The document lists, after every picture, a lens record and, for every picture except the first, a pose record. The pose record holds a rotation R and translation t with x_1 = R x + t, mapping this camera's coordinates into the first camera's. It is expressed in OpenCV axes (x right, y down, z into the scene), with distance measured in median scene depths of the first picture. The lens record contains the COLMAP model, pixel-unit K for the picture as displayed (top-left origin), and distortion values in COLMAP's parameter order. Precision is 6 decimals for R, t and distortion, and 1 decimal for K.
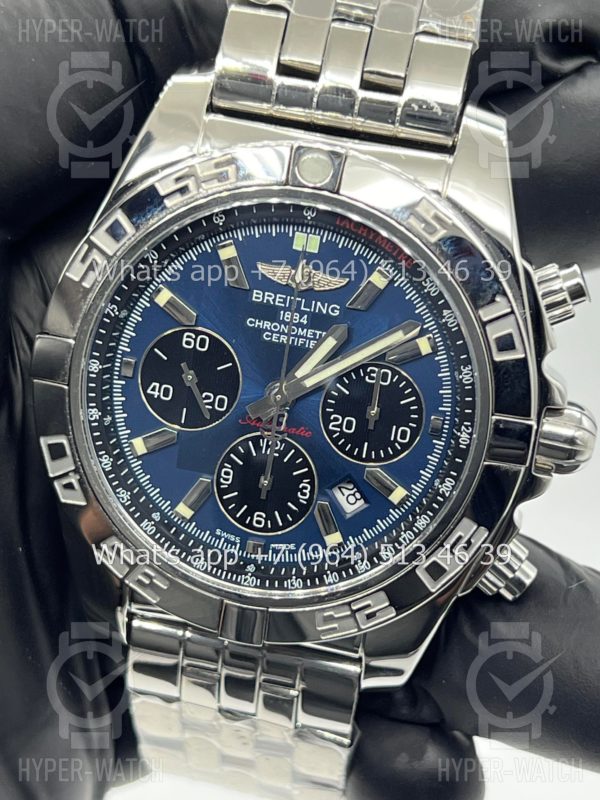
lens RADIAL K [[1926.6, 0, 274.3], [0, 1926.6, 402.9], [0, 0, 1]] dist [0.309782, -0.581420]
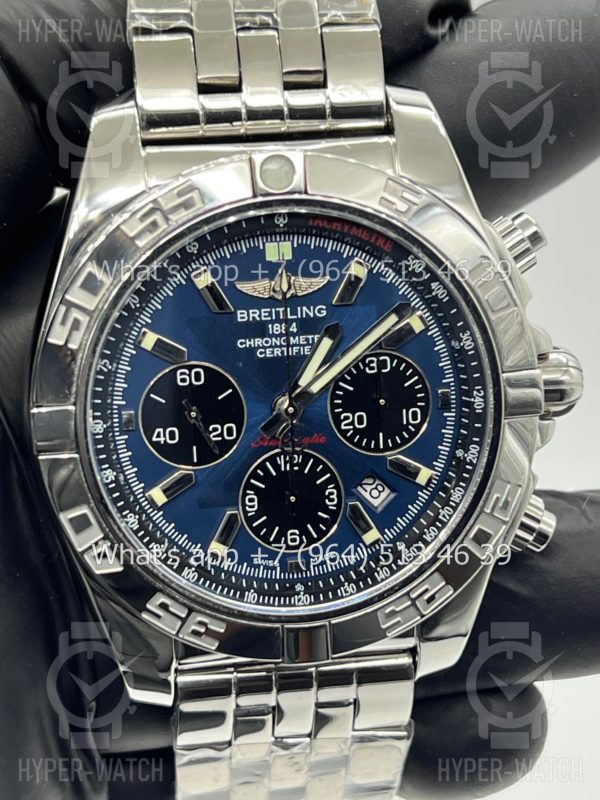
lens RADIAL K [[1926.6, 0, 274.3], [0, 1926.6, 402.9], [0, 0, 1]] dist [0.309782, -0.581420]
pose [[0.936802, -0.246130, 0.248641, -0.247699], [0.252769, 0.967512, 0.005385, -0.013664], [-0.241889, 0.057804, 0.968581, 0.047517]]
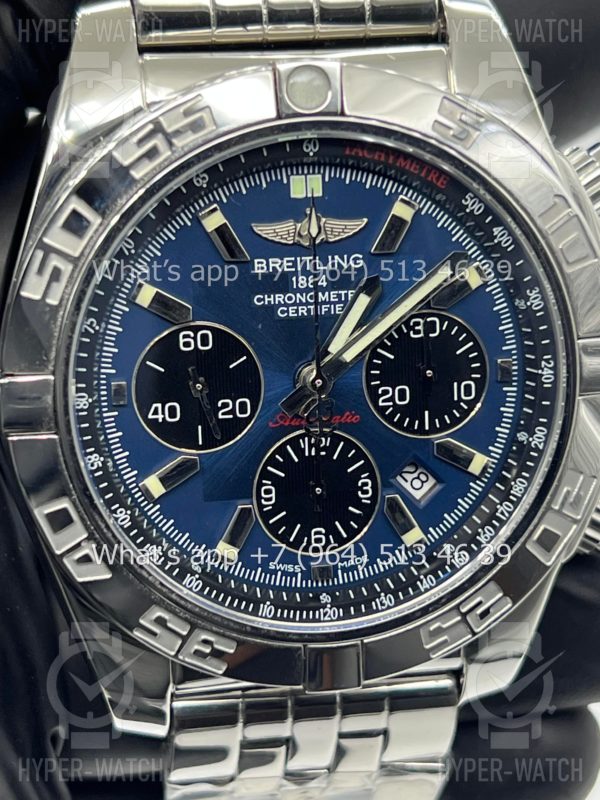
lens RADIAL K [[1926.6, 0, 274.3], [0, 1926.6, 402.9], [0, 0, 1]] dist [0.309782, -0.581420]
pose [[0.932563, -0.243750, 0.266295, -0.228943], [0.241643, 0.969491, 0.041178, -0.031858], [-0.268208, 0.025947, 0.963012, 0.230741]]
